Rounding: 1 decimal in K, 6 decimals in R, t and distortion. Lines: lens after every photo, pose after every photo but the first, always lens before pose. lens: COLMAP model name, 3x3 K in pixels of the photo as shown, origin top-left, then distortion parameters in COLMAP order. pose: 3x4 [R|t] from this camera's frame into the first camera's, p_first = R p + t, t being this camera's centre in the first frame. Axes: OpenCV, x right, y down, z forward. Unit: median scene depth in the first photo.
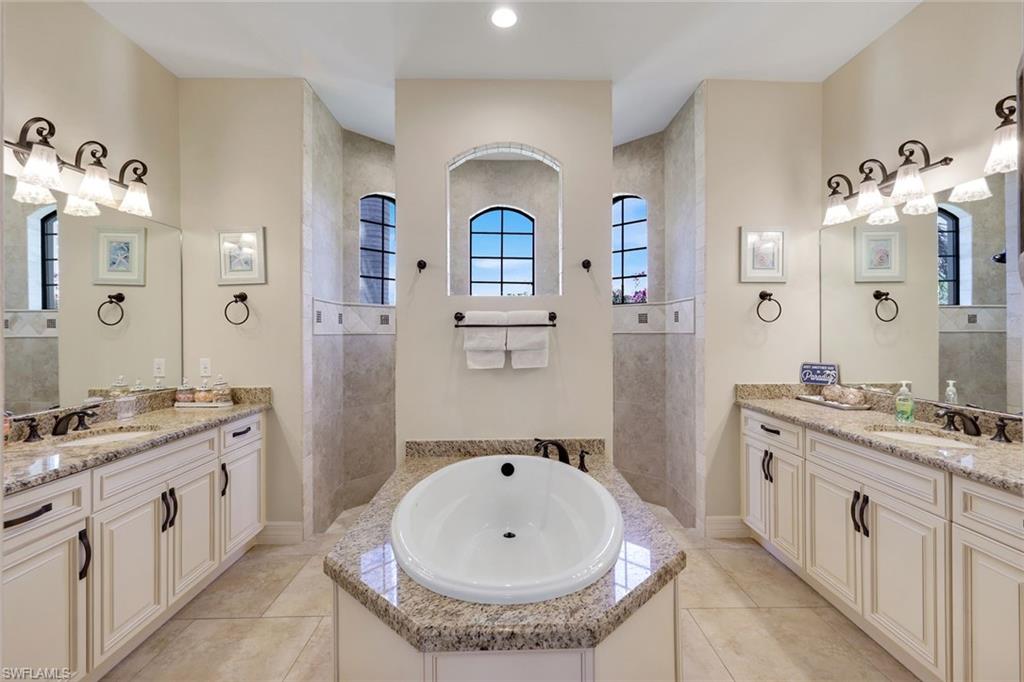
lens RADIAL K [[454.0, 0, 513.1], [0, 454.0, 337.6], [0, 0, 1]] dist [-0.000376, 0.000042]
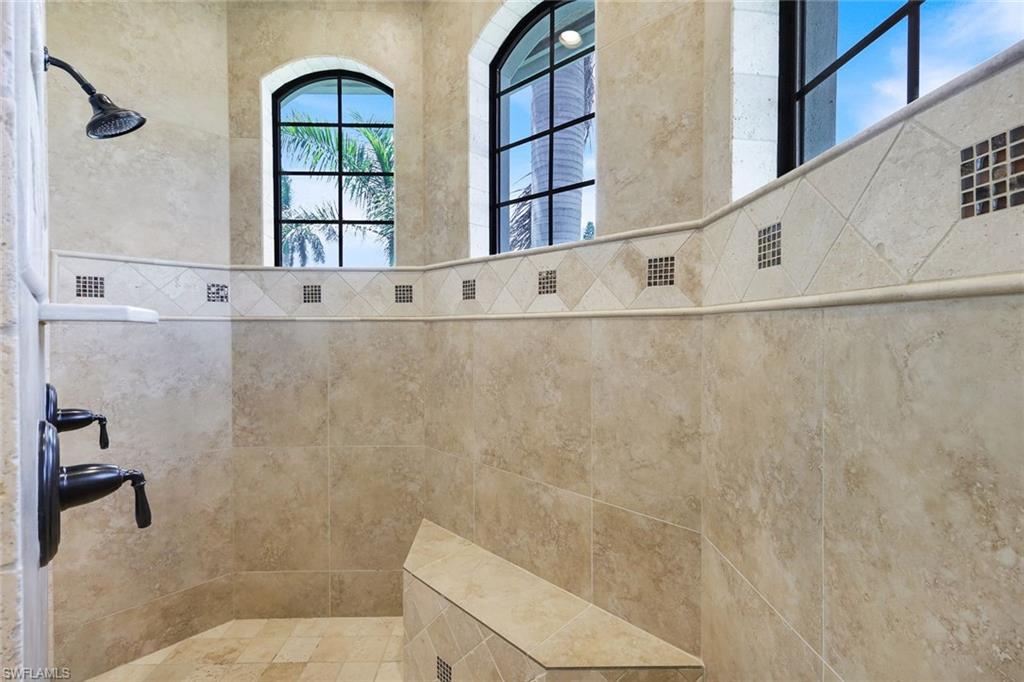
lens RADIAL K [[454.0, 0, 510.9], [0, 454.0, 336.1], [0, 0, 1]] dist [-0.000376, 0.000042]
pose [[0.694502, 0.014991, -0.719334, 0.286718], [-0.004222, 0.999851, 0.016760, 0.001857], [0.719478, -0.008603, 0.694462, 0.825394]]
